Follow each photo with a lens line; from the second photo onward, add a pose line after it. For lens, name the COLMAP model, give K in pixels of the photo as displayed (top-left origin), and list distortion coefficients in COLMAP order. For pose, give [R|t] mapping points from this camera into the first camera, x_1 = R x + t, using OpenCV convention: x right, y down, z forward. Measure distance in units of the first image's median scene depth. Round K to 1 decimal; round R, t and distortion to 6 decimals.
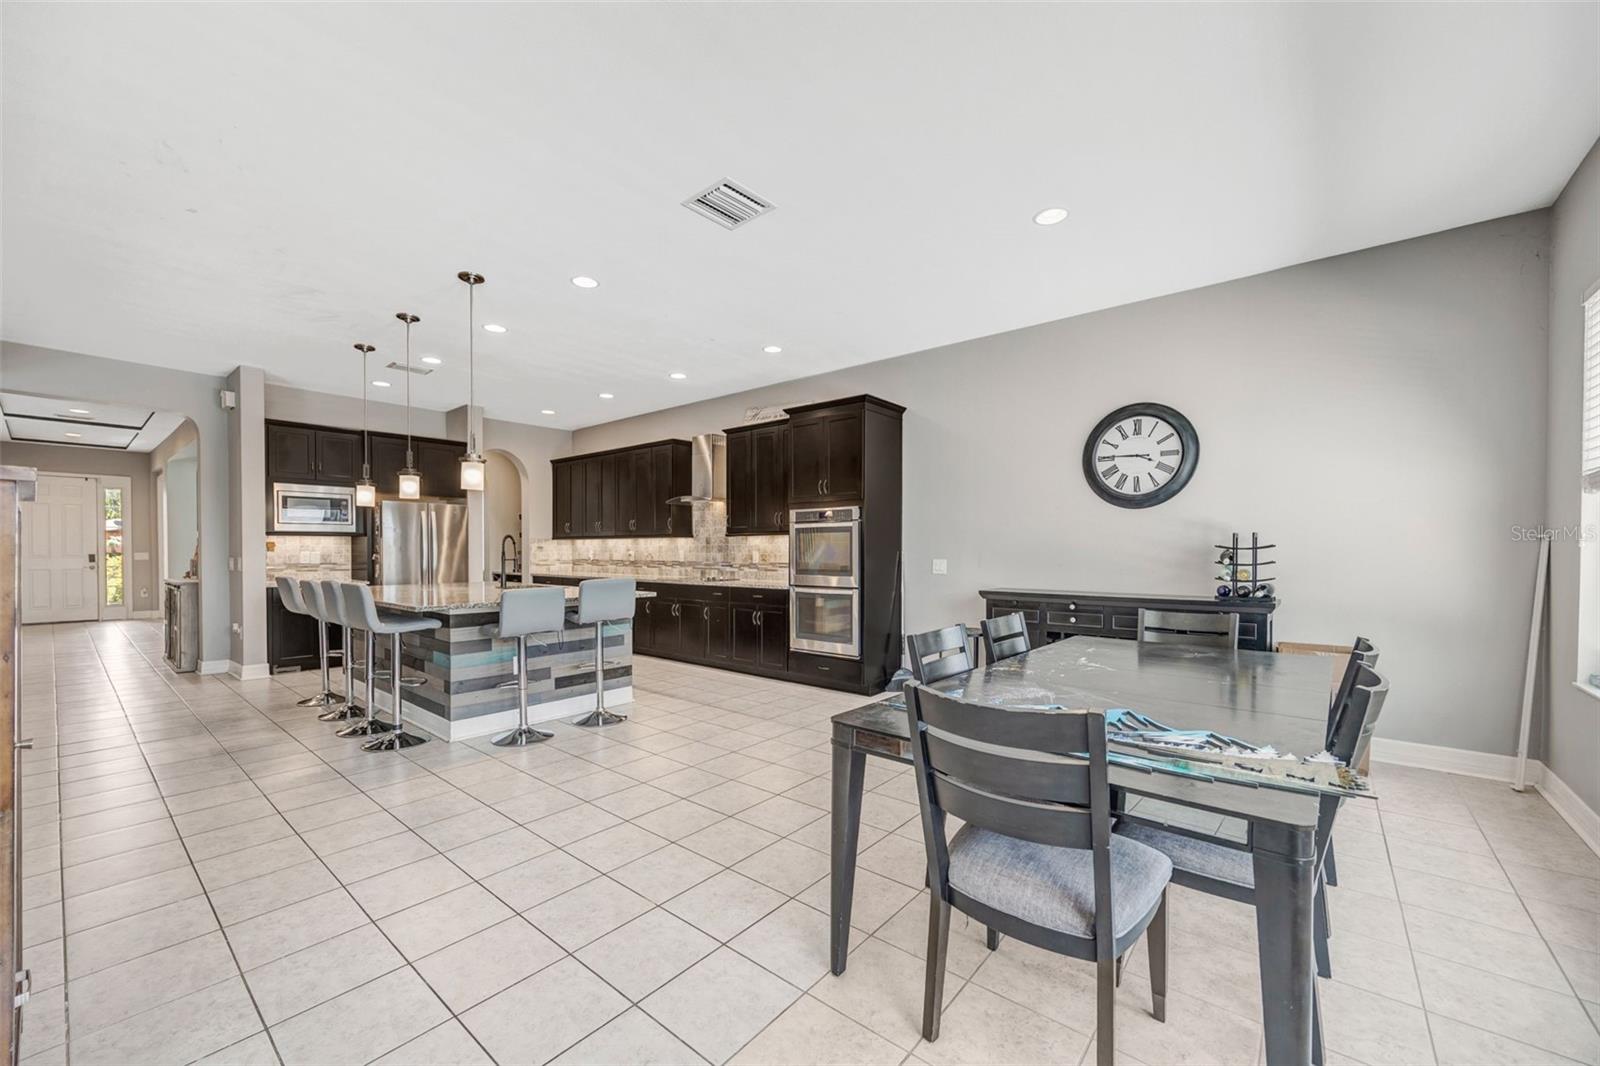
lens RADIAL K [[614.9, 0, 801.5], [0, 614.9, 557.6], [0, 0, 1]] dist [-0.007292, -0.000297]
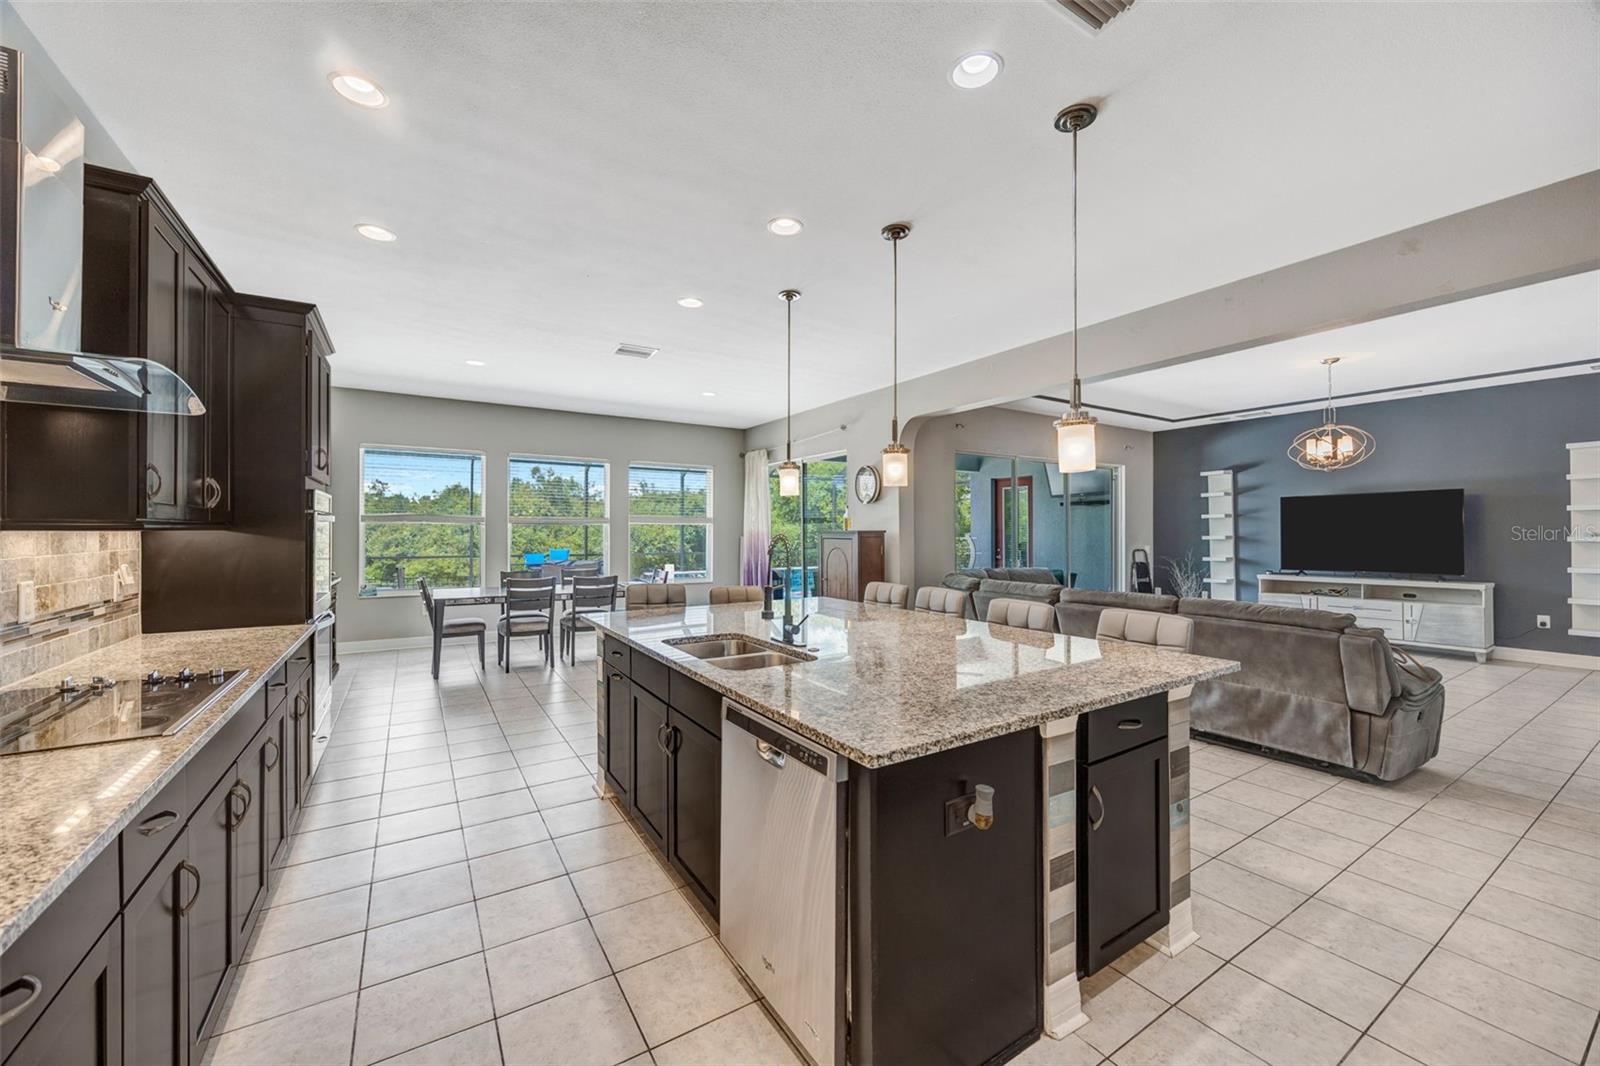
lens RADIAL K [[614.9, 0, 801.3], [0, 614.9, 529.5], [0, 0, 1]] dist [-0.007292, -0.000297]
pose [[-0.950823, 0.001941, 0.309729, -0.542846], [0.003530, 0.999983, 0.004570, -0.036314], [-0.309715, 0.005438, -0.950814, 1.225306]]
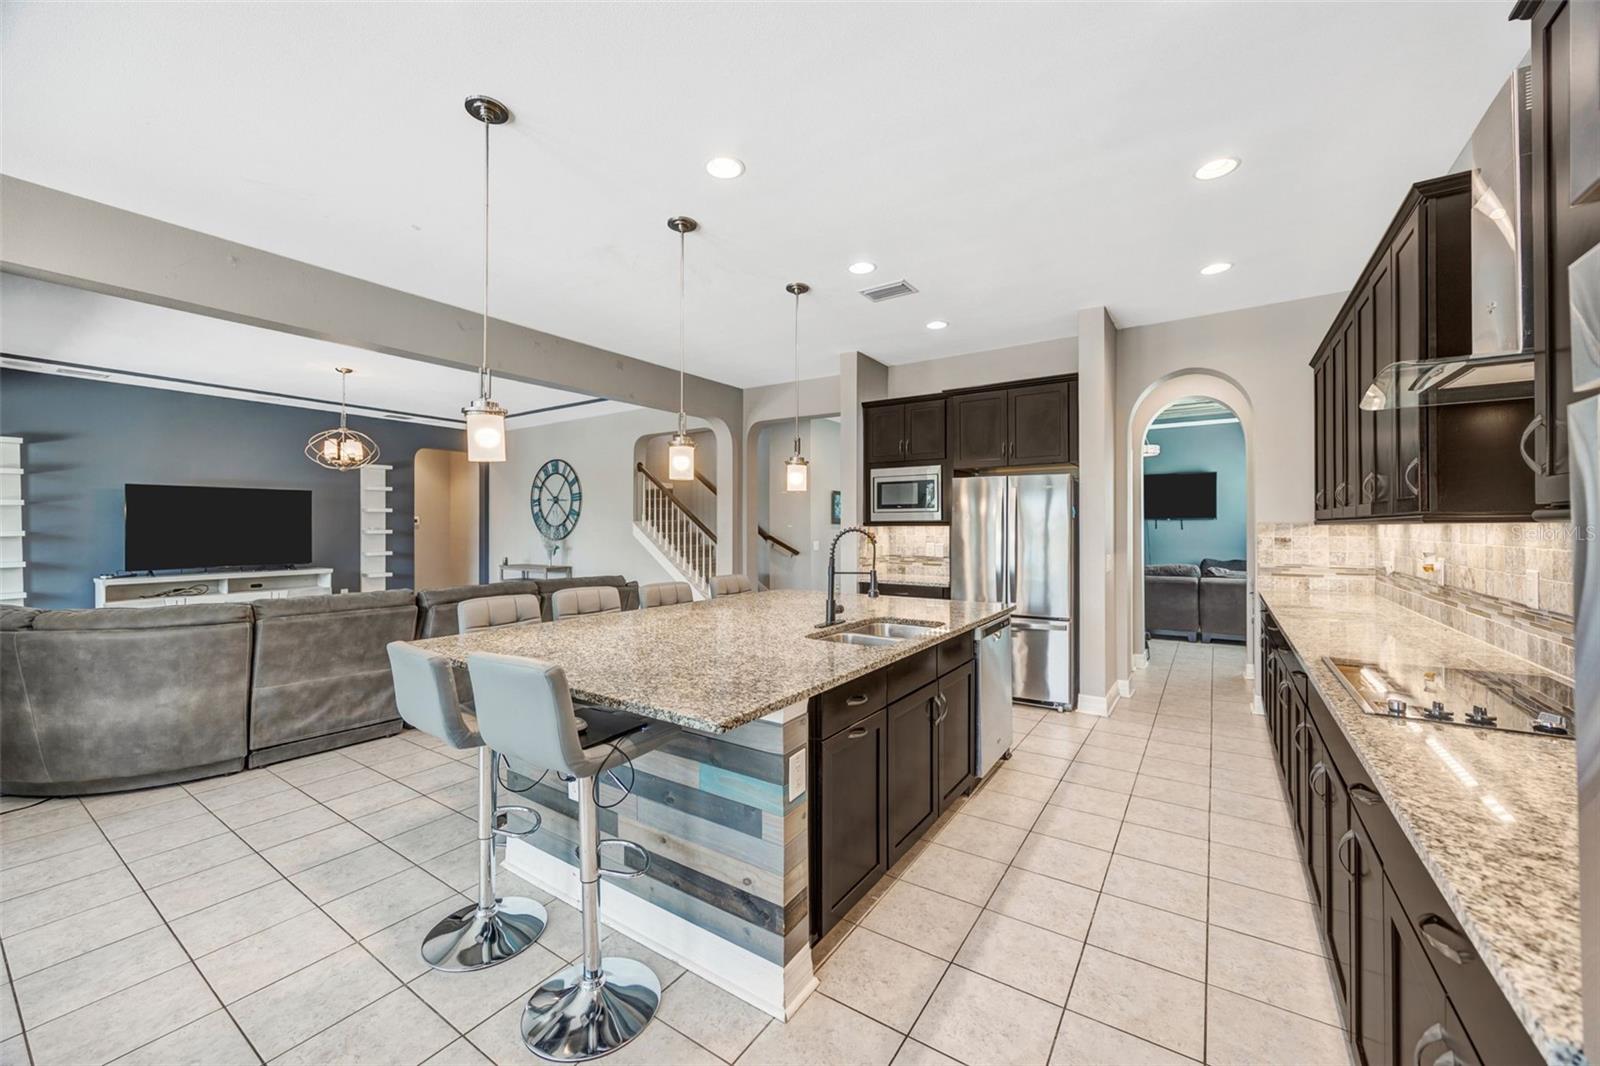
lens RADIAL K [[614.9, 0, 795.4], [0, 614.9, 524.2], [0, 0, 1]] dist [-0.007292, -0.000297]
pose [[0.095047, -0.005389, -0.995458, 0.053650], [-0.011060, 0.999918, -0.006469, -0.030465], [0.995411, 0.011625, 0.094979, 0.762327]]
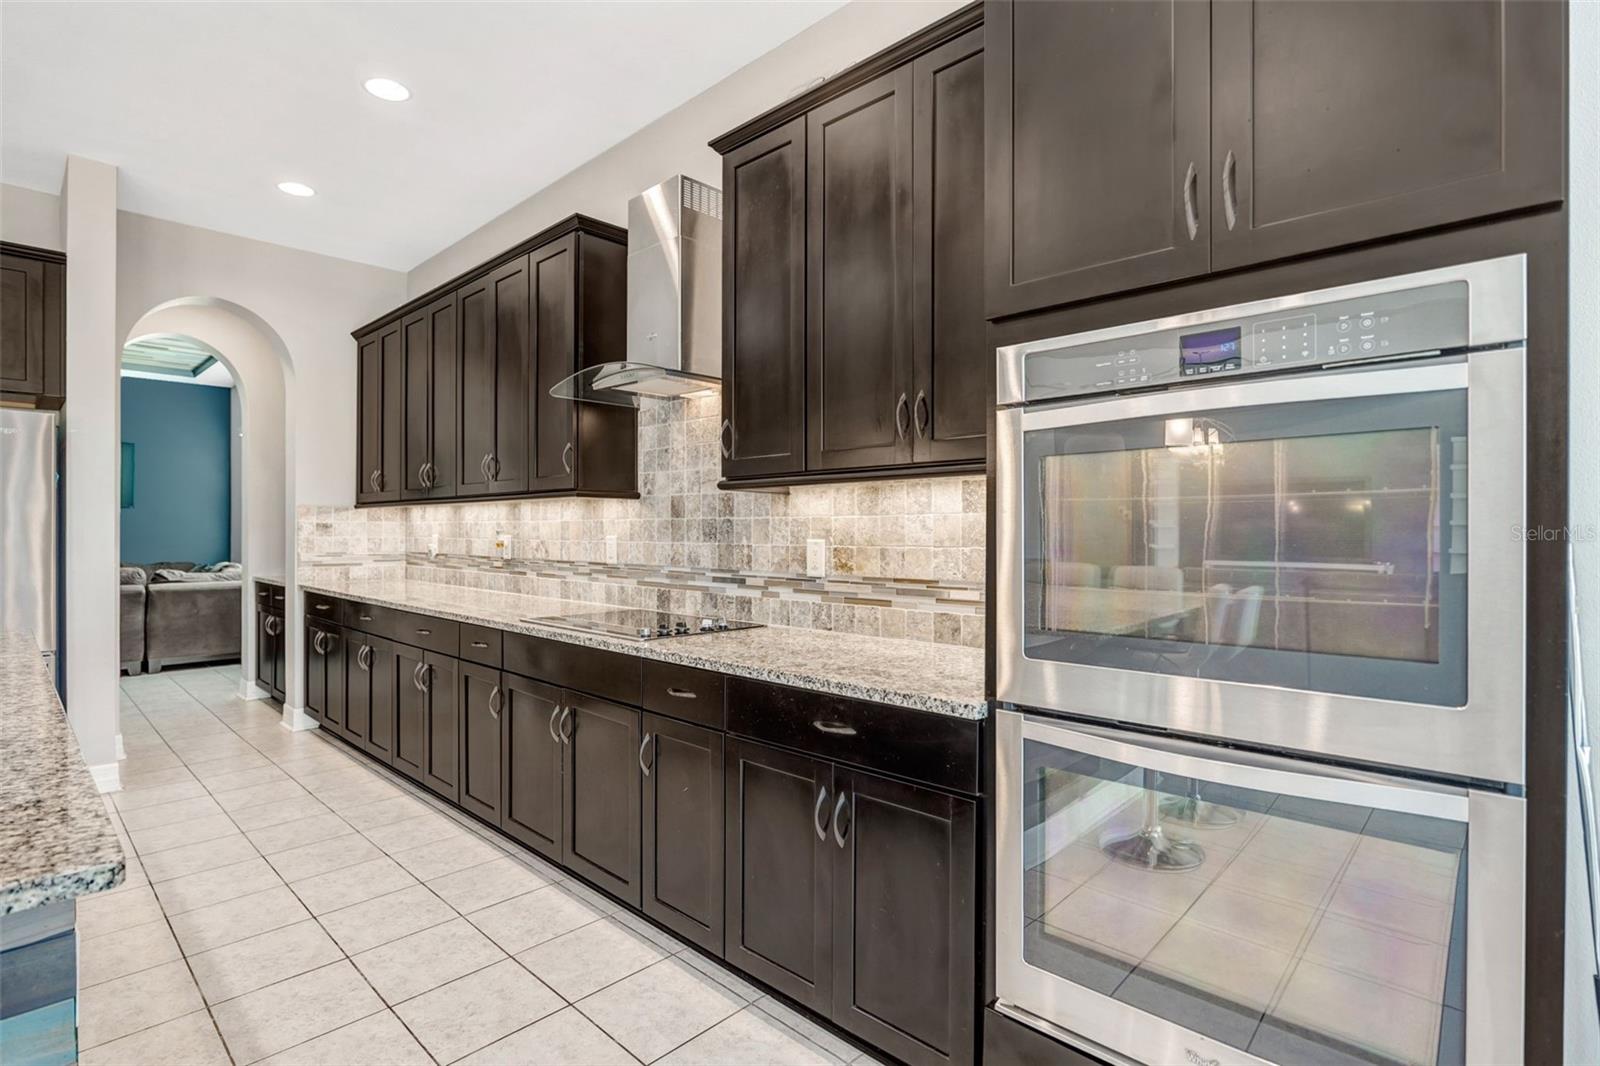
lens RADIAL K [[774.4, 0, 802.7], [0, 774.4, 535.5], [0, 0, 1]] dist [-0.018357, 0.000641]
pose [[0.998127, 0.003107, -0.061097, -0.060695], [-0.003536, 0.999970, -0.006905, -0.009436], [0.061073, 0.007108, 0.998108, 0.640121]]
